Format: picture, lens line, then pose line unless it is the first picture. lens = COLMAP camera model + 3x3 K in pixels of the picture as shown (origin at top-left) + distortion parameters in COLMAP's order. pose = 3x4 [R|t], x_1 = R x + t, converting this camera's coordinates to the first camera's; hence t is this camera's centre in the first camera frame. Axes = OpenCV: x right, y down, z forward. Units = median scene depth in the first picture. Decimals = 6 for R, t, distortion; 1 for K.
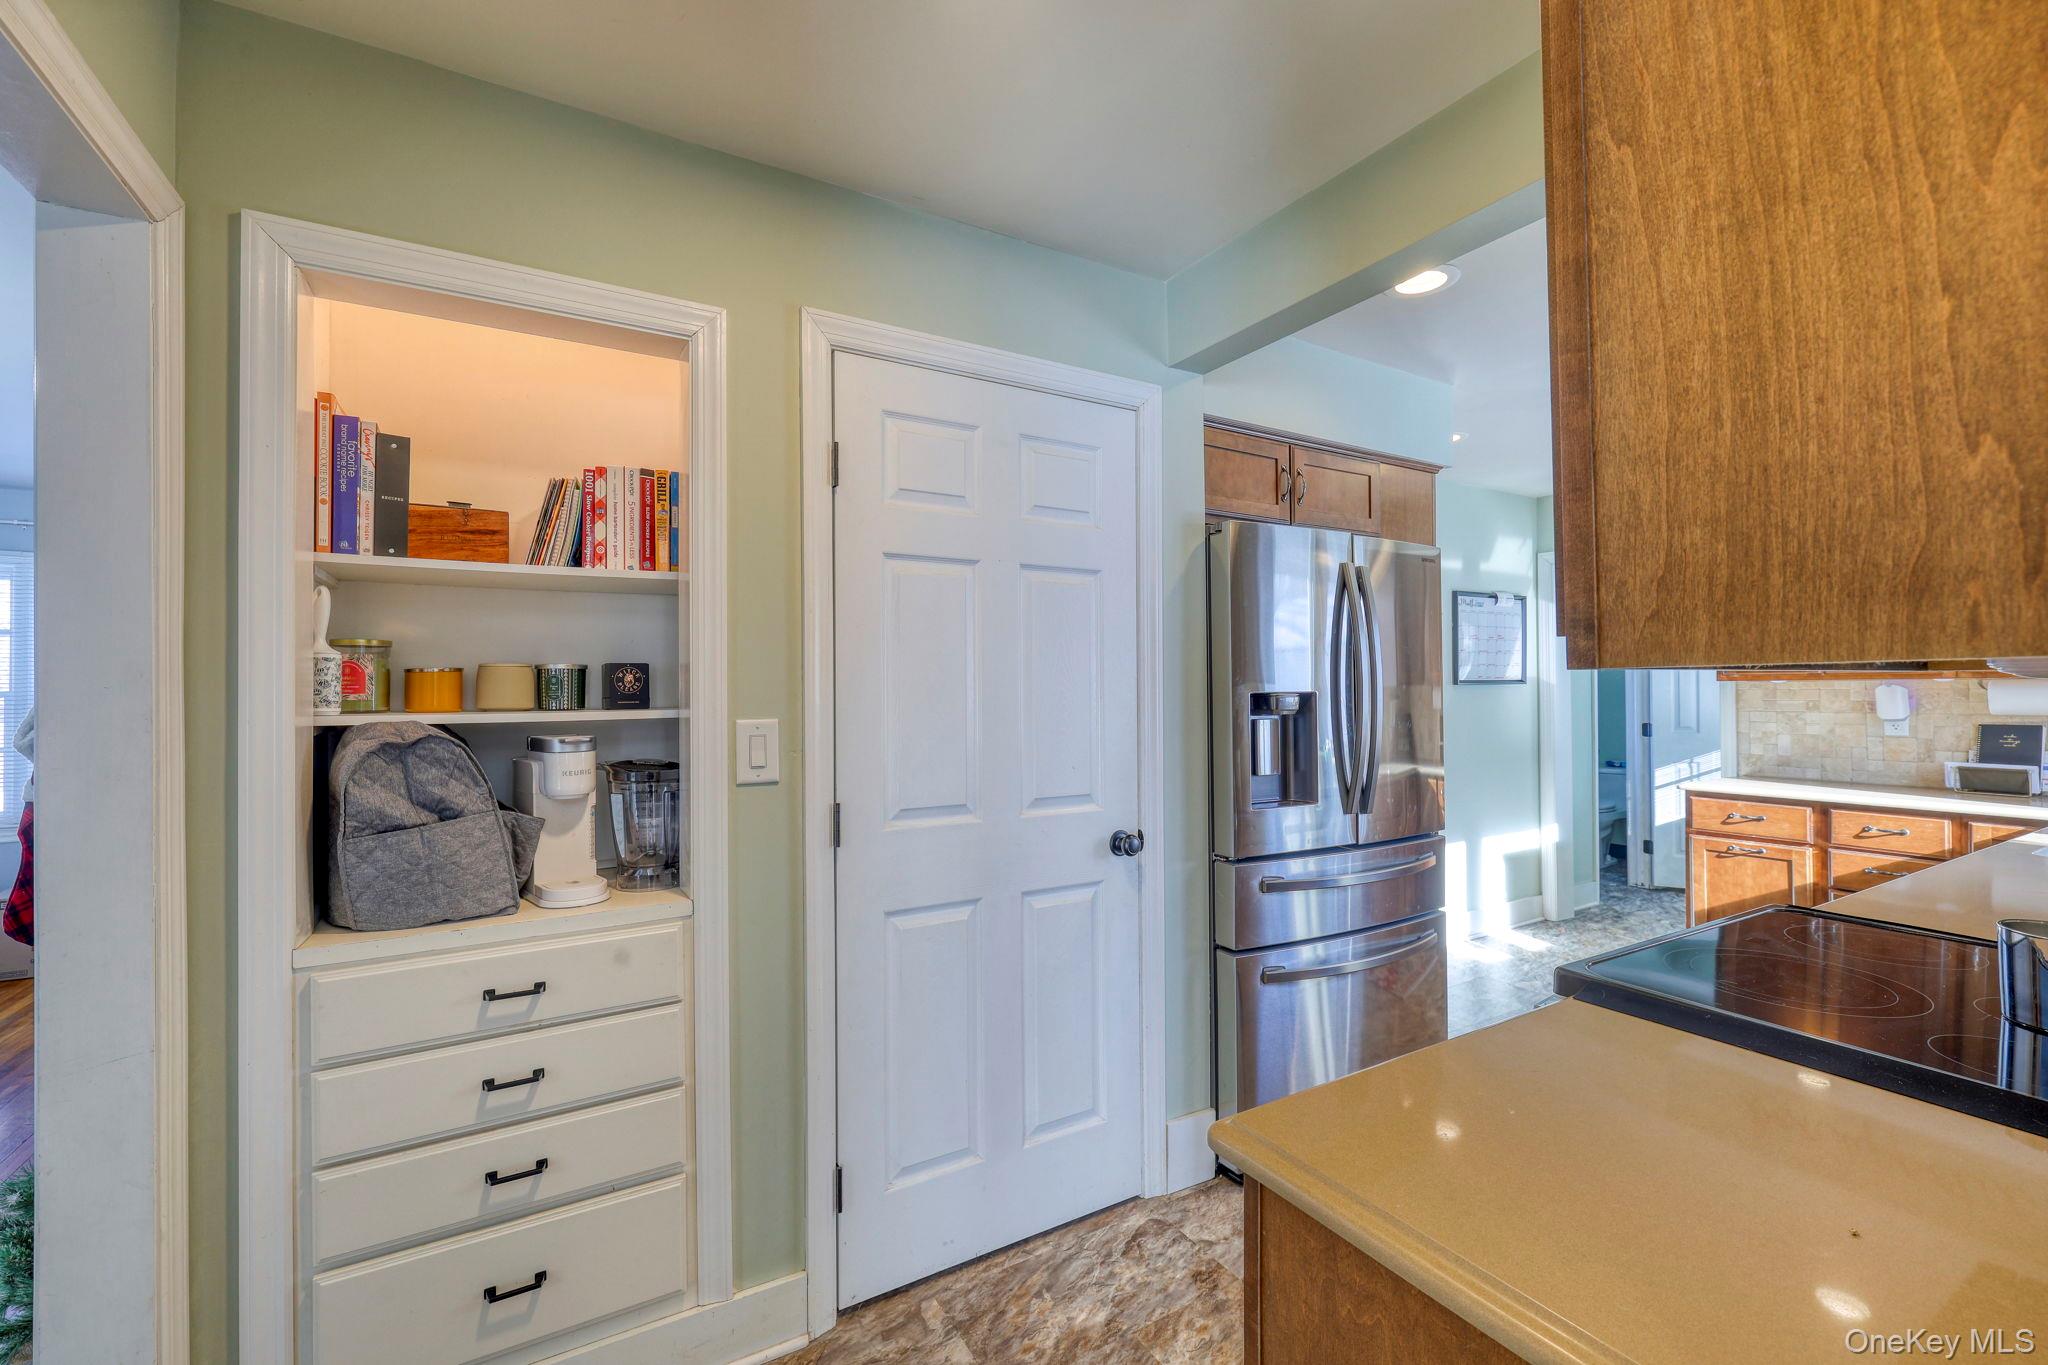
lens RADIAL K [[852.9, 0, 1020.6], [0, 852.9, 685.8], [0, 0, 1]] dist [-0.002937, 0.001667]
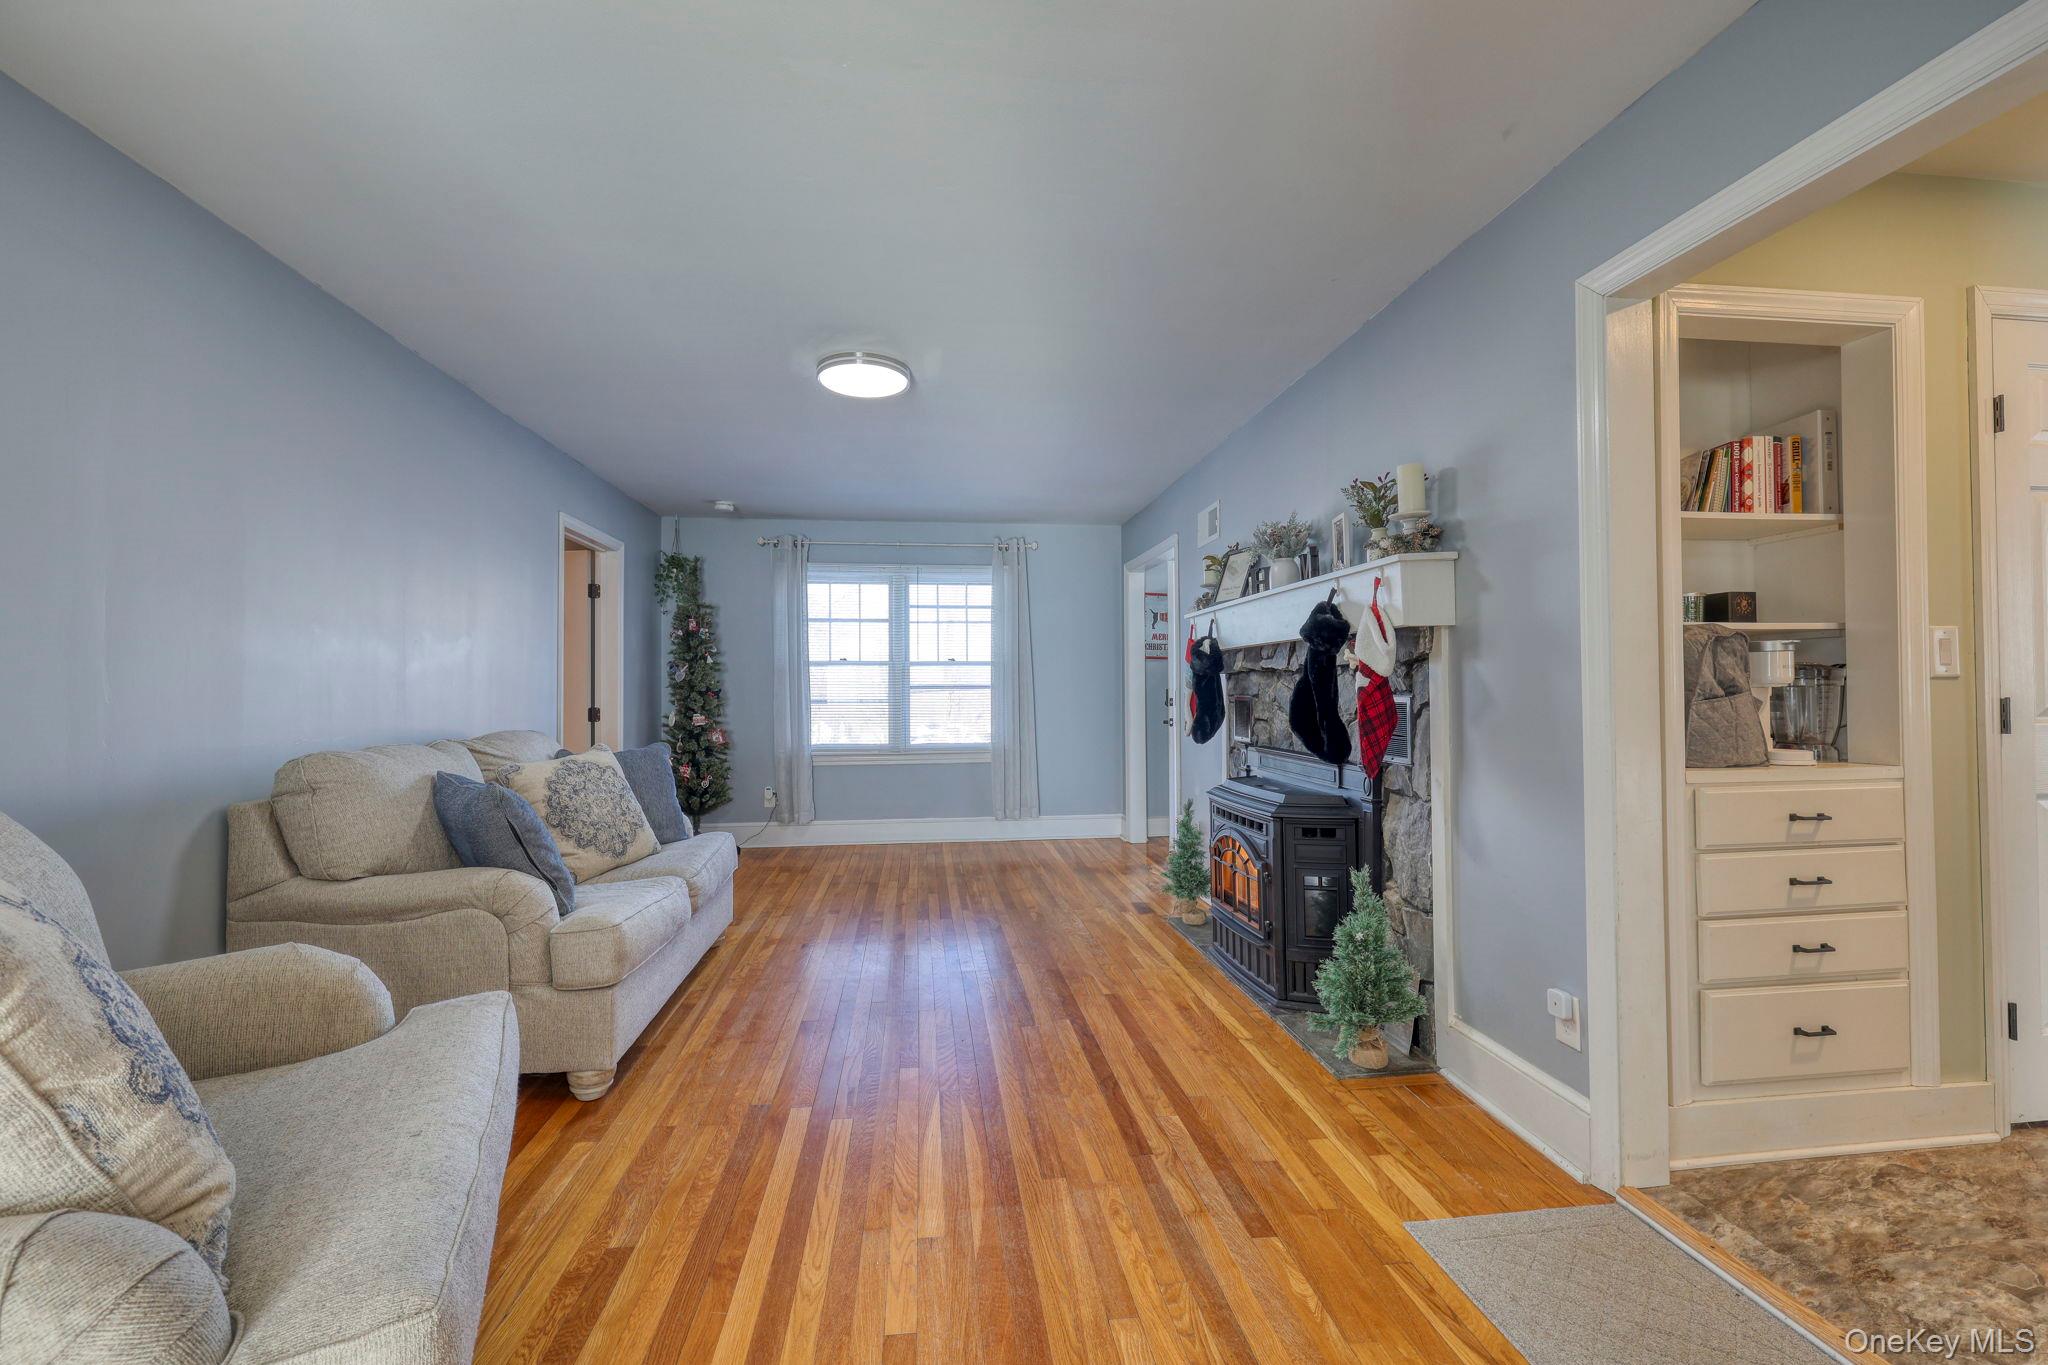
lens RADIAL K [[852.9, 0, 1026.4], [0, 852.9, 683.1], [0, 0, 1]] dist [-0.002937, 0.001667]
pose [[0.921953, -0.003567, -0.387285, -1.121278], [0.002639, 0.999992, -0.002927, 0.130530], [0.387293, 0.001676, 0.921955, -0.695080]]
